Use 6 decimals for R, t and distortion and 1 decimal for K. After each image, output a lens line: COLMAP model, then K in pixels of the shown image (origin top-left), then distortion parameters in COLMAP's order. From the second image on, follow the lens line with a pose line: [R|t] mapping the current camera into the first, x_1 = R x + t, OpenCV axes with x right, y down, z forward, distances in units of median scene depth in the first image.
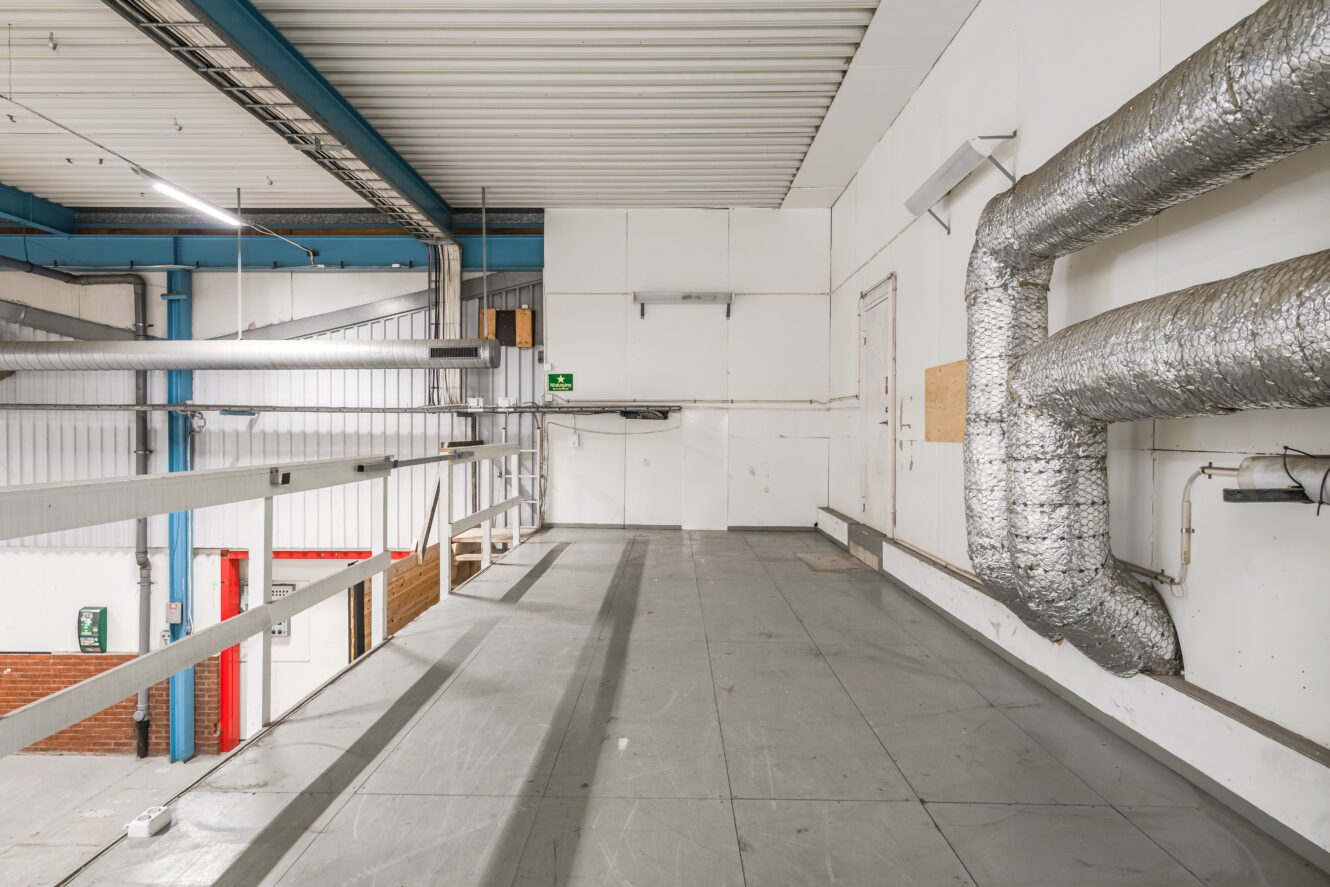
lens RADIAL K [[741.8, 0, 664.4], [0, 741.8, 439.8], [0, 0, 1]] dist [0.003883, -0.000649]
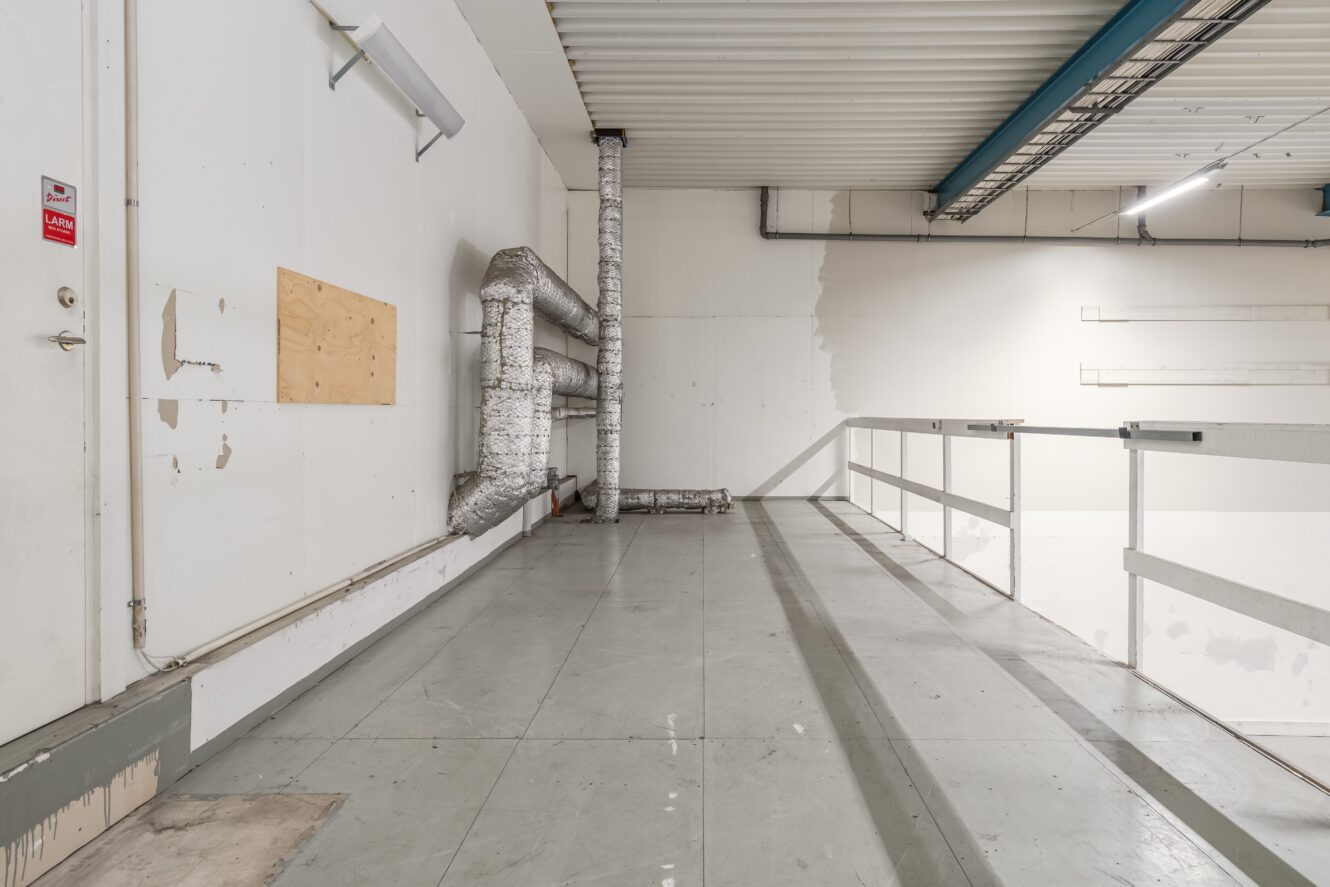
lens RADIAL K [[741.8, 0, 696.6], [0, 741.8, 408.5], [0, 0, 1]] dist [0.003883, -0.000649]
pose [[-0.999981, 0.001891, 0.005886, 0.053894], [0.001910, 0.999993, 0.003126, 0.004962], [-0.005881, 0.003137, -0.999978, 1.620629]]
